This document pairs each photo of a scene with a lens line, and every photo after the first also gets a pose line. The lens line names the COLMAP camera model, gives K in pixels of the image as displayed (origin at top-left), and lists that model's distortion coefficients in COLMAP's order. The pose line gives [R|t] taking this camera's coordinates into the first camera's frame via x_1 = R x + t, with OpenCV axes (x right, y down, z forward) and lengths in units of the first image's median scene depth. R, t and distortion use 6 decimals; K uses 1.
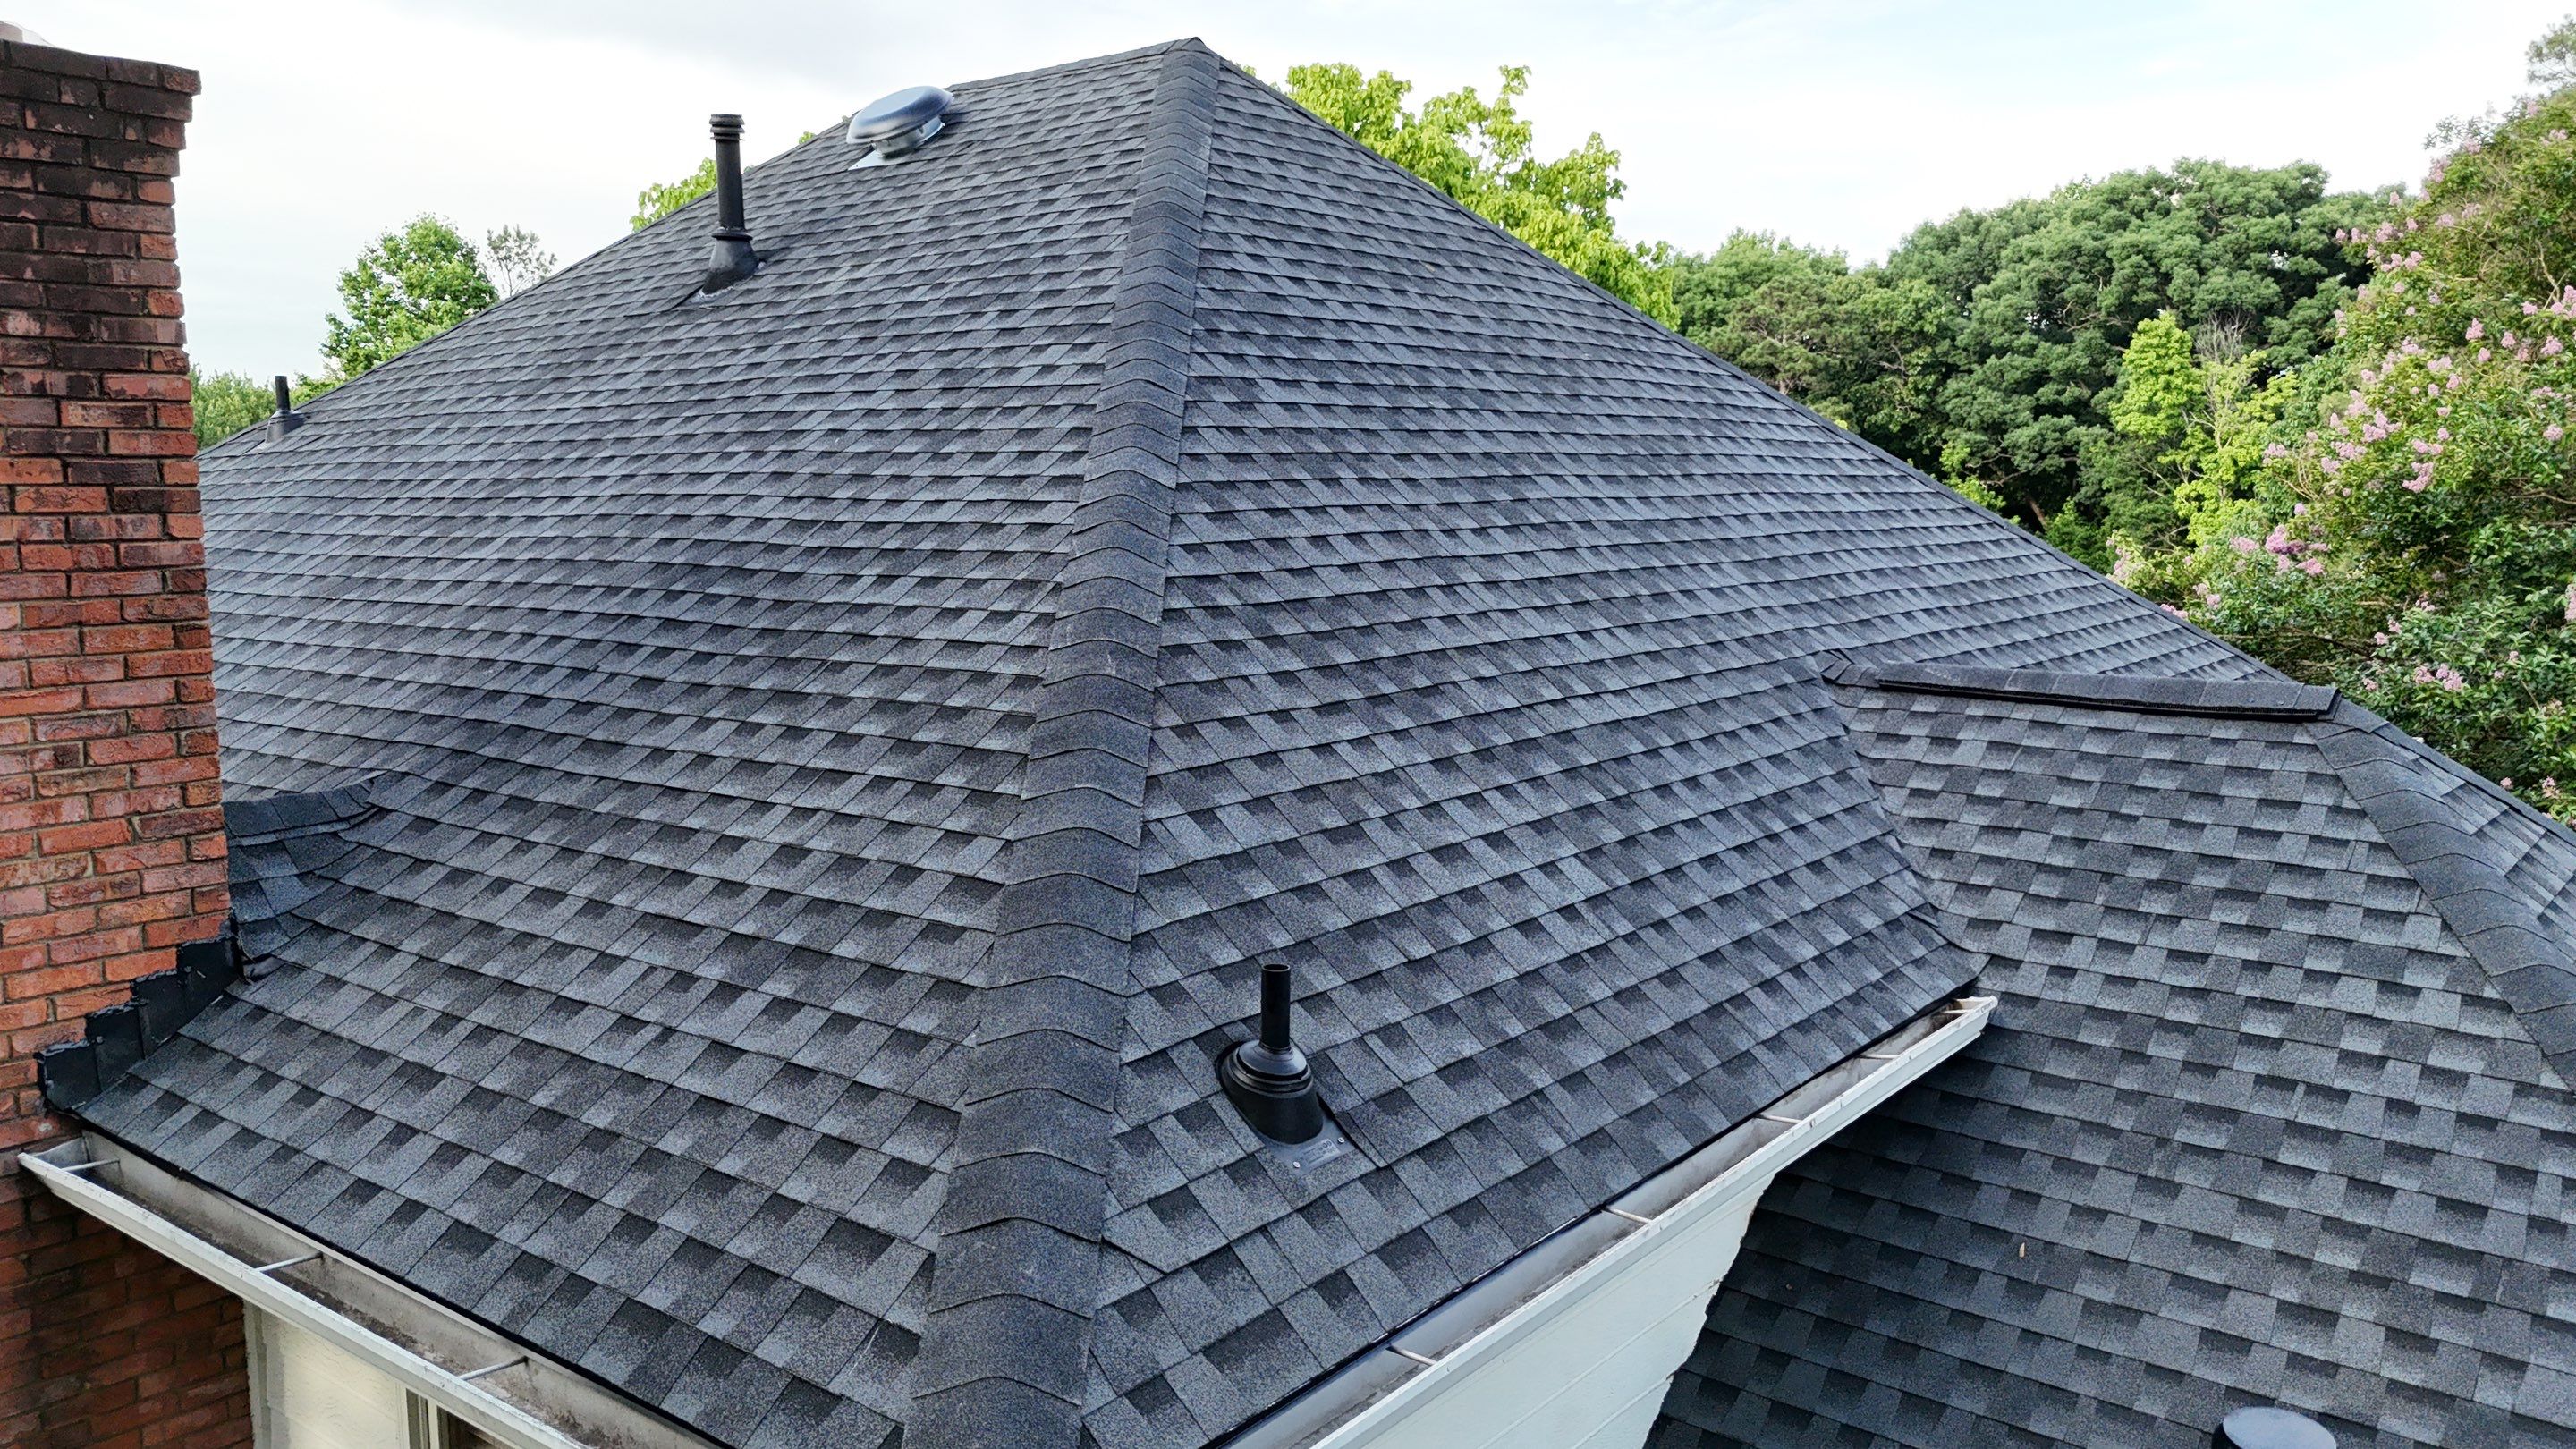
lens RADIAL K [[1897.1, 0, 1284.4], [0, 1897.1, 725.2], [0, 0, 1]] dist [0.068119, -0.062299]
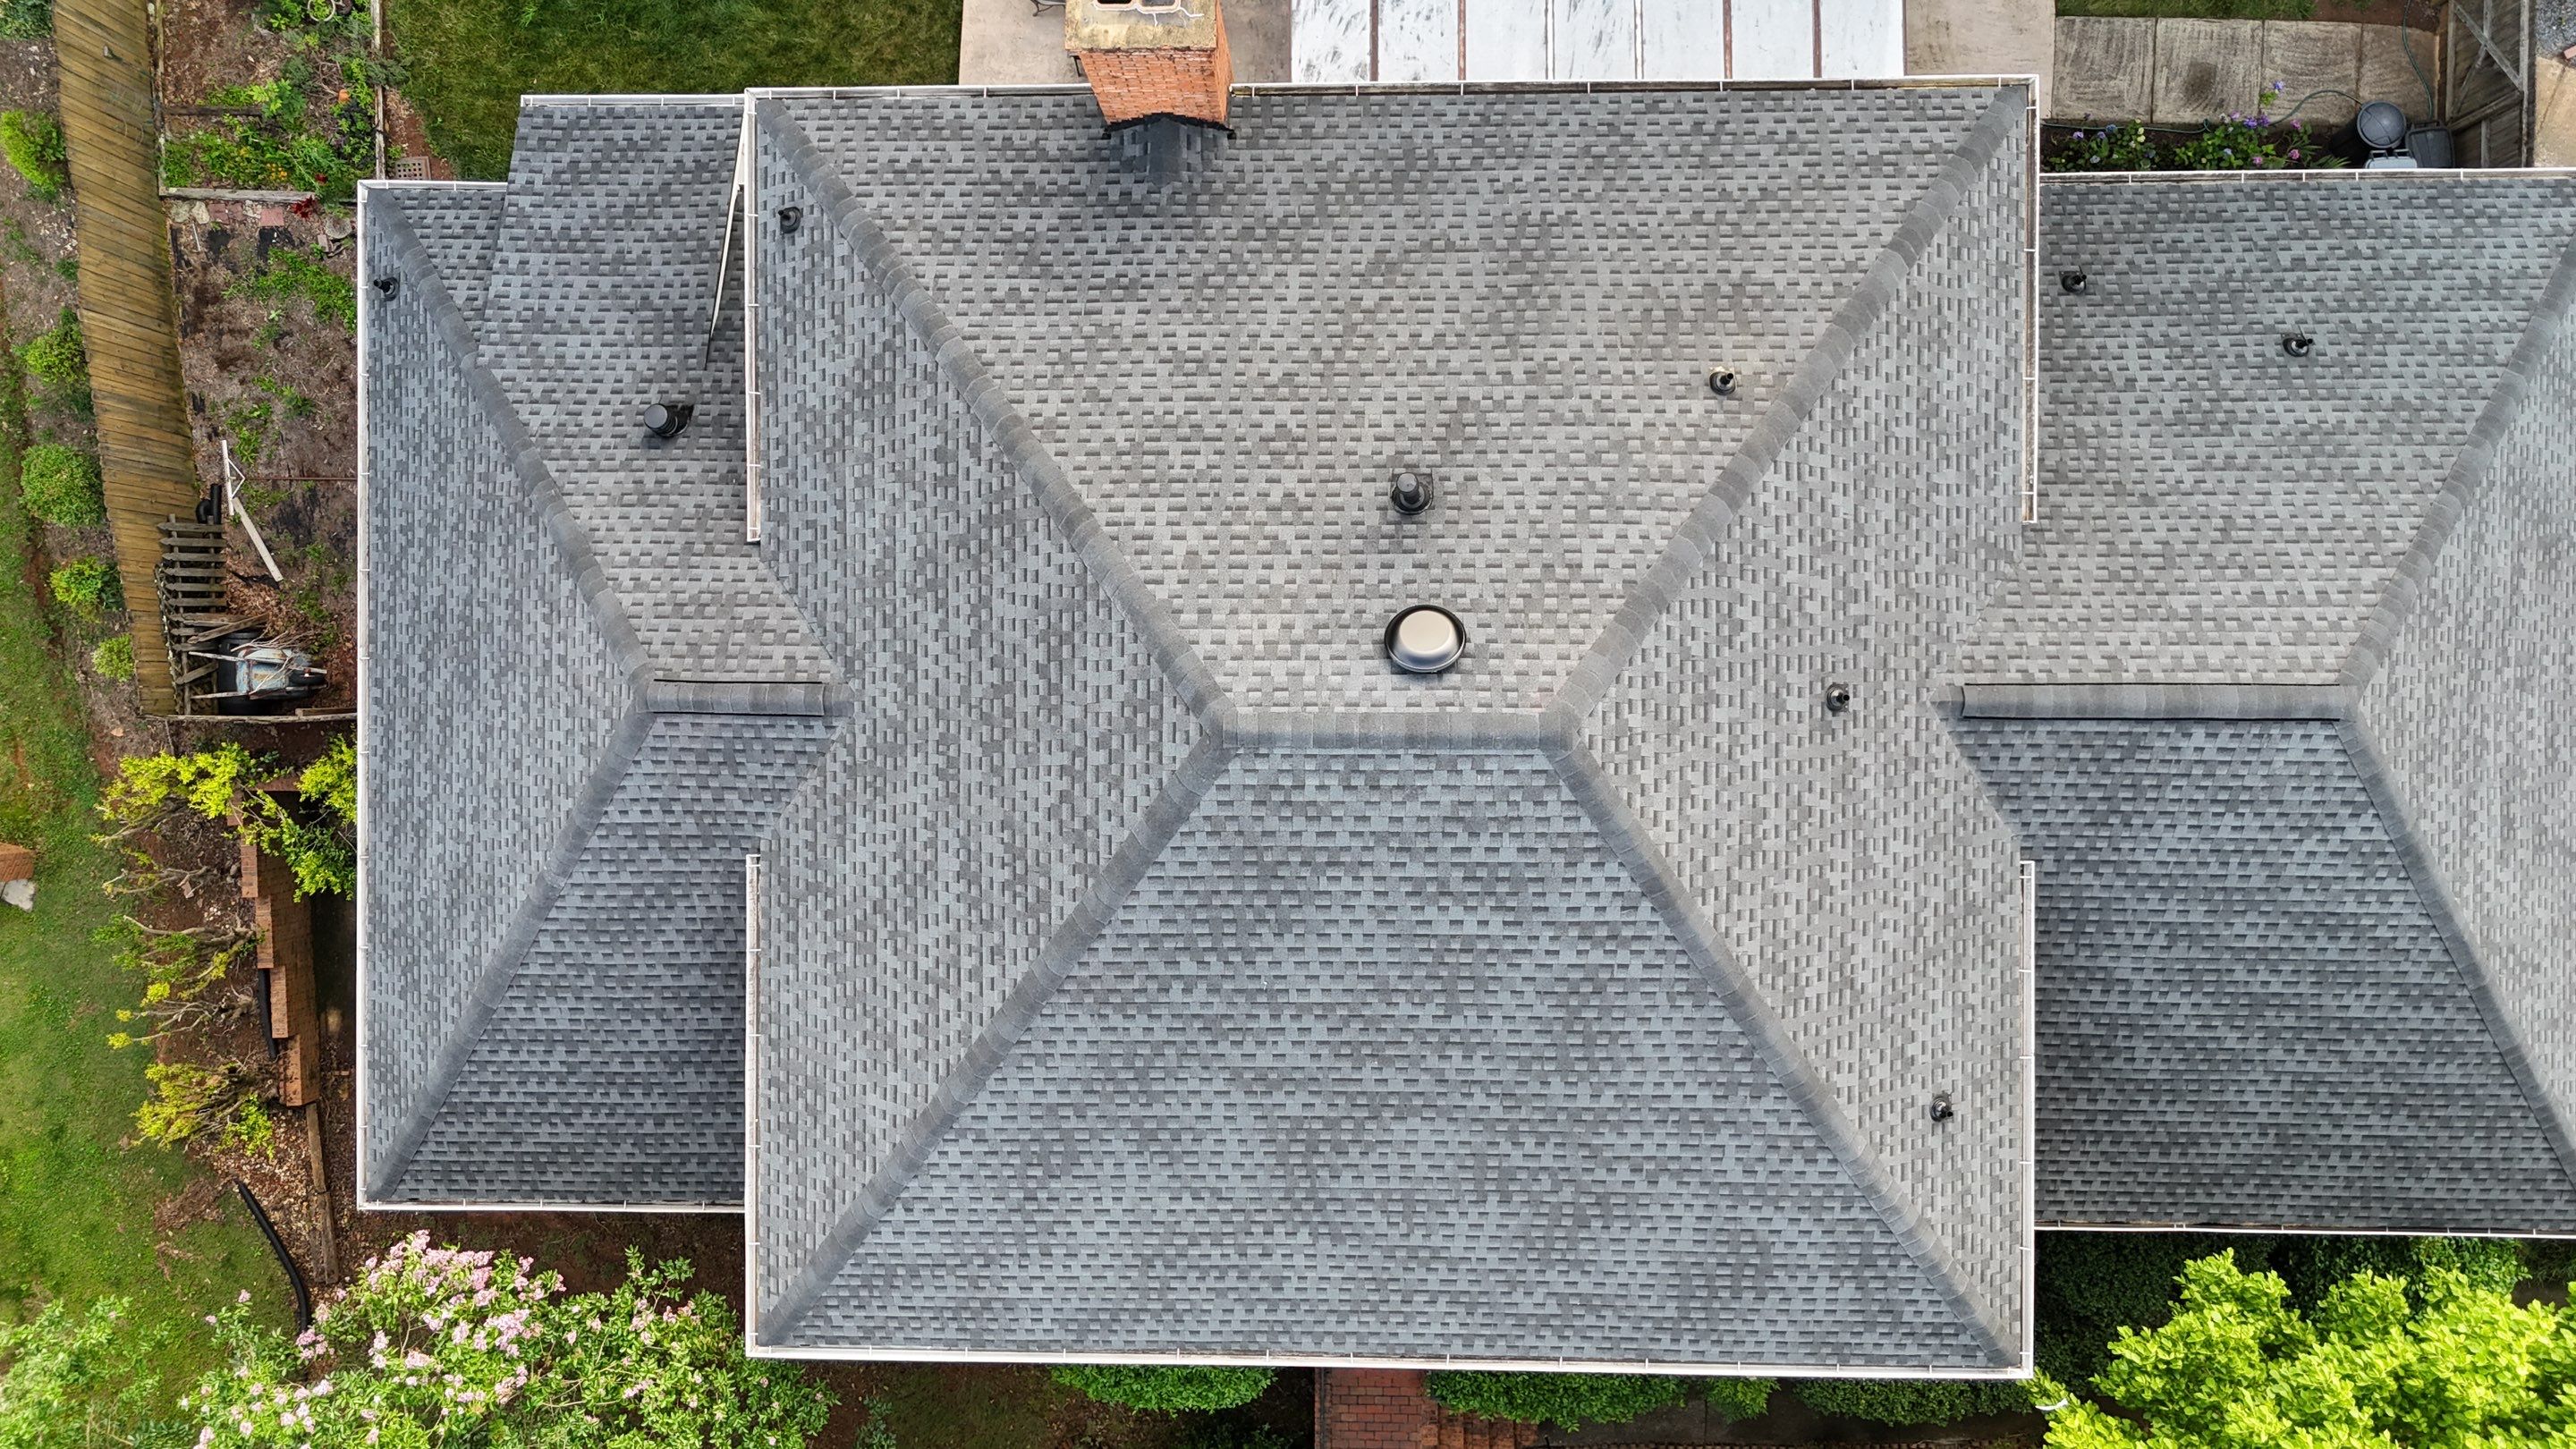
lens RADIAL K [[1897.1, 0, 1293.2], [0, 1897.1, 703.6], [0, 0, 1]] dist [0.068119, -0.062299]
pose [[-0.778514, 0.626522, 0.037244, -0.293356], [-0.038928, -0.107428, 0.993450, -3.429603], [0.626419, 0.771965, 0.108023, 1.665649]]
